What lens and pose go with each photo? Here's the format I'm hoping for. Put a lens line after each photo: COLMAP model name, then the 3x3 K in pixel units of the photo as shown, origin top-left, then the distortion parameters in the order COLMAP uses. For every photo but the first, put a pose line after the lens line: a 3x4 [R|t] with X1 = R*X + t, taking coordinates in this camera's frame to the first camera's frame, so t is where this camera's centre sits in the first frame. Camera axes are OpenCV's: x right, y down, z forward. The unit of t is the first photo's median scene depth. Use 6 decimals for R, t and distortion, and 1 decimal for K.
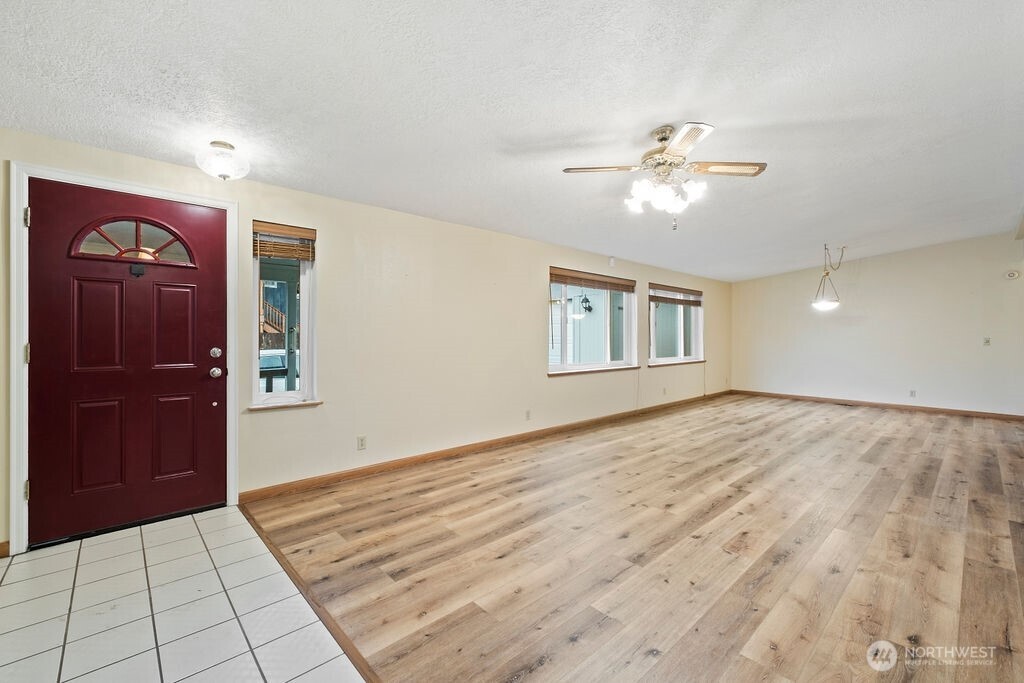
lens RADIAL K [[435.5, 0, 516.5], [0, 435.5, 335.5], [0, 0, 1]] dist [-0.003518, 0.002168]
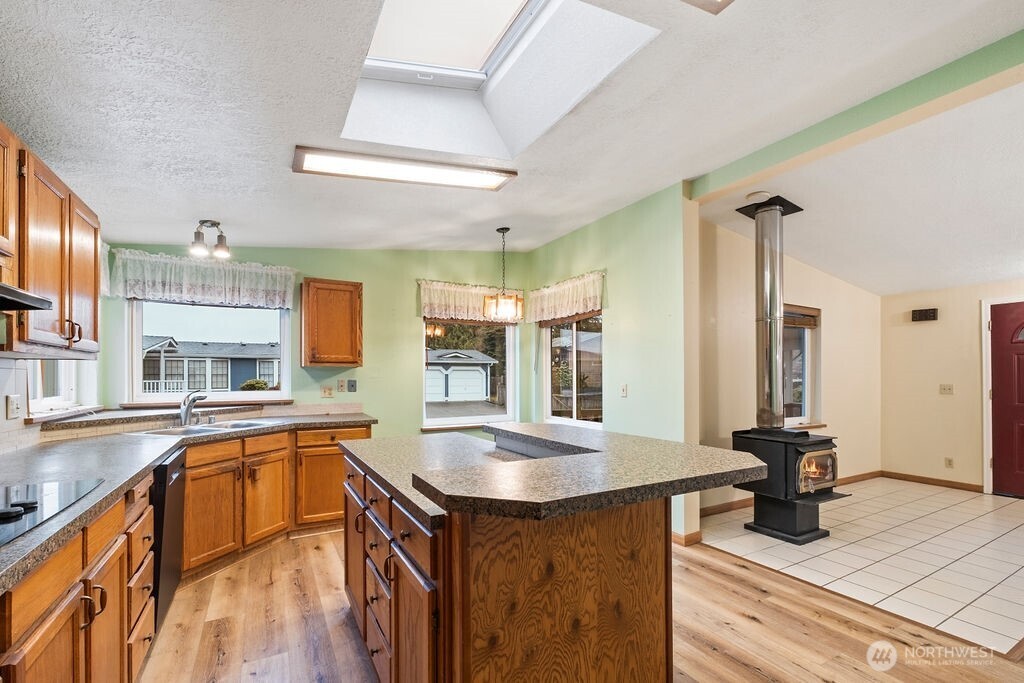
lens RADIAL K [[435.5, 0, 517.0], [0, 435.5, 378.2], [0, 0, 1]] dist [-0.003518, 0.002168]
pose [[-0.230364, 0.000134, -0.973105, 1.097010], [-0.000461, 1.000000, 0.000246, -0.024464], [0.973105, 0.000505, -0.230363, -0.542199]]
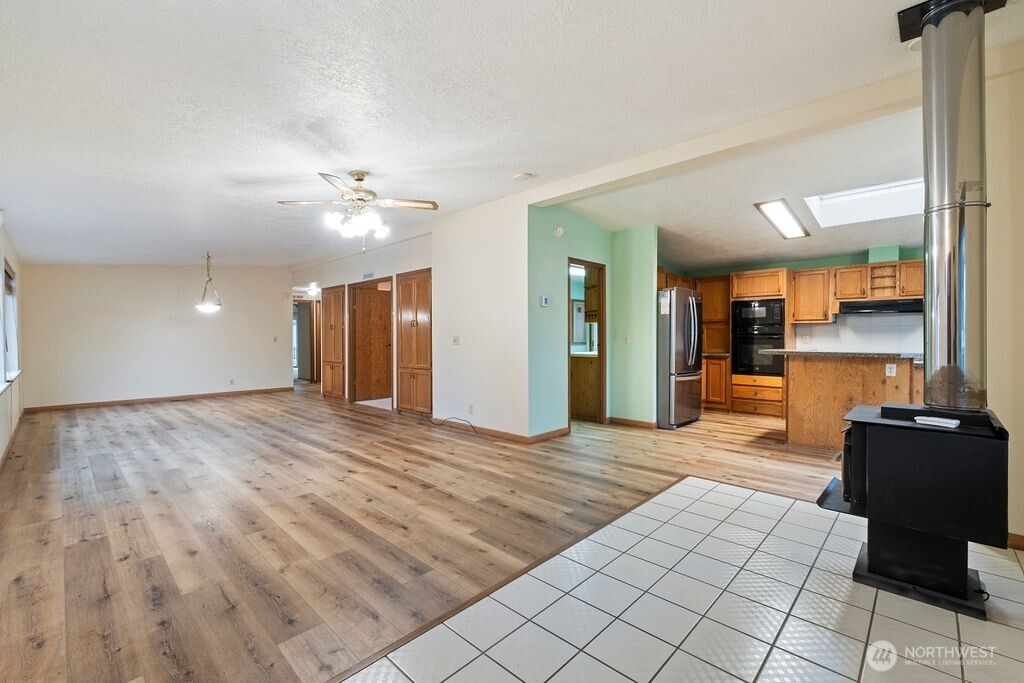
lens RADIAL K [[435.5, 0, 520.6], [0, 435.5, 339.9], [0, 0, 1]] dist [-0.003518, 0.002168]
pose [[-0.065614, -0.011447, 0.997779, -0.948398], [0.001729, 0.999931, 0.011586, -0.000563], [-0.997844, 0.002485, -0.065590, 0.609143]]
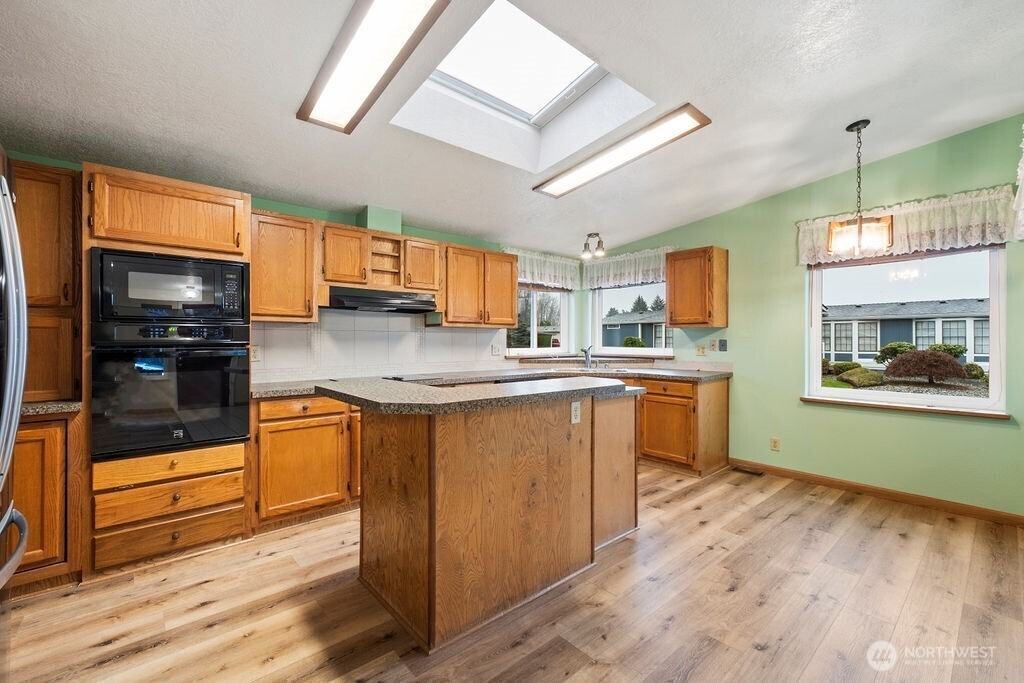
lens RADIAL K [[435.5, 0, 516.3], [0, 435.5, 339.5], [0, 0, 1]] dist [-0.003518, 0.002168]
pose [[-0.999308, -0.005123, 0.036834, 0.454934], [-0.005134, 0.999987, -0.000200, -0.014567], [-0.036832, -0.000389, -0.999321, 0.103320]]
